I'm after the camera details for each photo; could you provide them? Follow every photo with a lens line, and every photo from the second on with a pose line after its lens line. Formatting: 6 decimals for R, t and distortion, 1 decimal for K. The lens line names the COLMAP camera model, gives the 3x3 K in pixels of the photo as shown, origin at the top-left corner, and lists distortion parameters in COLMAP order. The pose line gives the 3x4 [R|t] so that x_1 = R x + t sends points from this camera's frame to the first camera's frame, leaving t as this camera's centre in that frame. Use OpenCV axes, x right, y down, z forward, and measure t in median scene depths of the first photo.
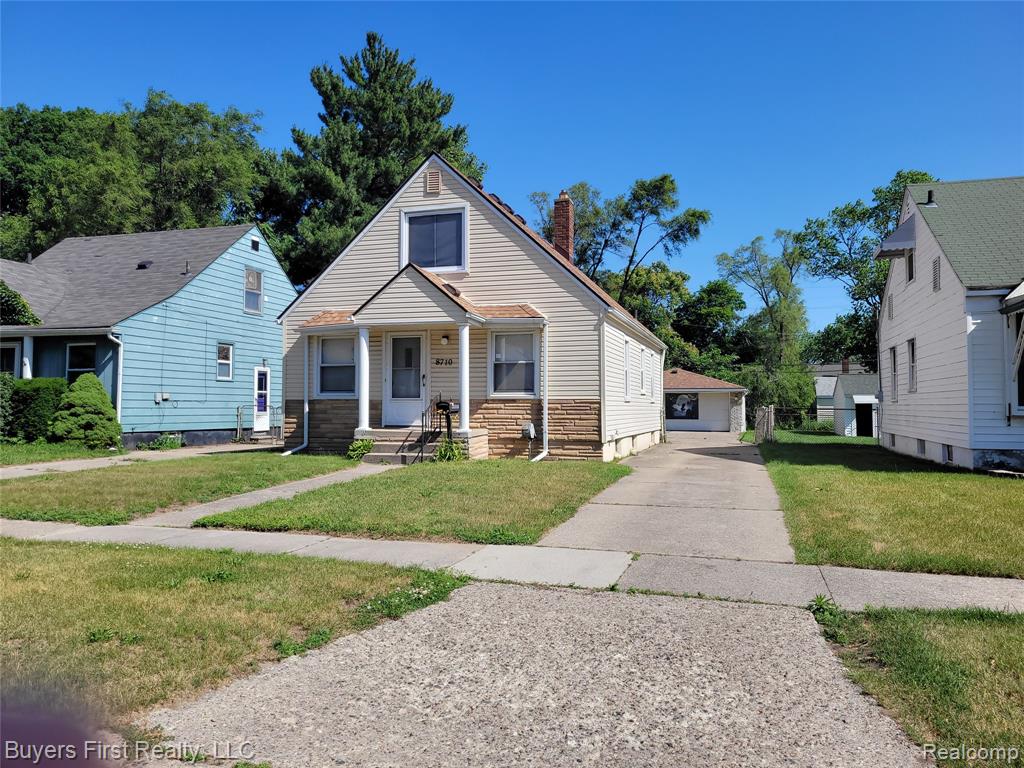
lens RADIAL K [[775.6, 0, 502.1], [0, 775.6, 370.2], [0, 0, 1]] dist [0.025135, 0.000689]
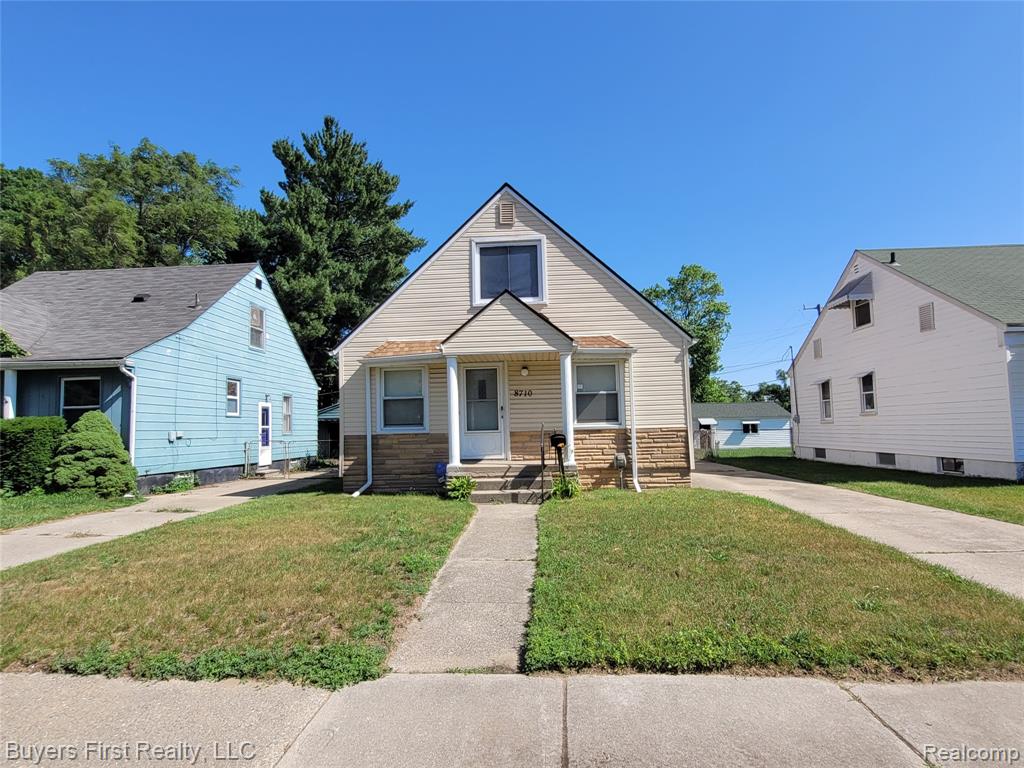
lens RADIAL K [[555.0, 0, 513.0], [0, 555.0, 392.0], [0, 0, 1]] dist [-0.002689, -0.000225]
pose [[0.967415, -0.007714, 0.253078, -0.220054], [0.013470, 0.999688, -0.021020, 0.002095], [-0.252837, 0.023745, 0.967218, 0.261920]]
